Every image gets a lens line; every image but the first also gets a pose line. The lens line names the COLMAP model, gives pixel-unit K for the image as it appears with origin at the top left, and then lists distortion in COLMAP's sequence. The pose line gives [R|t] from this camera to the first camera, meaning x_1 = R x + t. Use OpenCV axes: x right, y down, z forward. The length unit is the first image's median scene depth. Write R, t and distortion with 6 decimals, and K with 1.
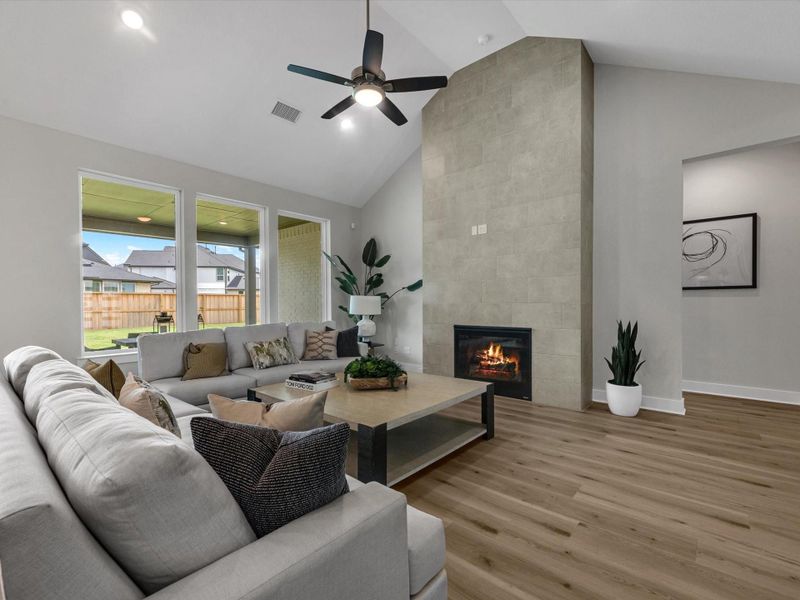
lens RADIAL K [[363.0, 0, 401.6], [0, 363.0, 299.0], [0, 0, 1]] dist [-0.002347, 0.000134]
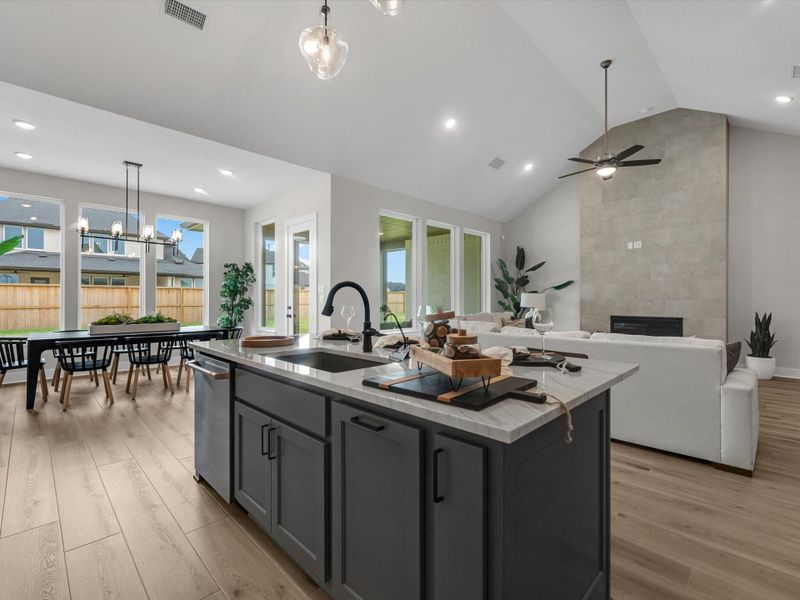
lens RADIAL K [[363.0, 0, 401.6], [0, 363.0, 299.0], [0, 0, 1]] dist [-0.002347, 0.000134]
pose [[0.999312, 0.017212, -0.032843, -0.613100], [-0.017305, 0.999847, -0.002565, 0.028878], [0.032794, 0.003132, 0.999457, -0.384624]]
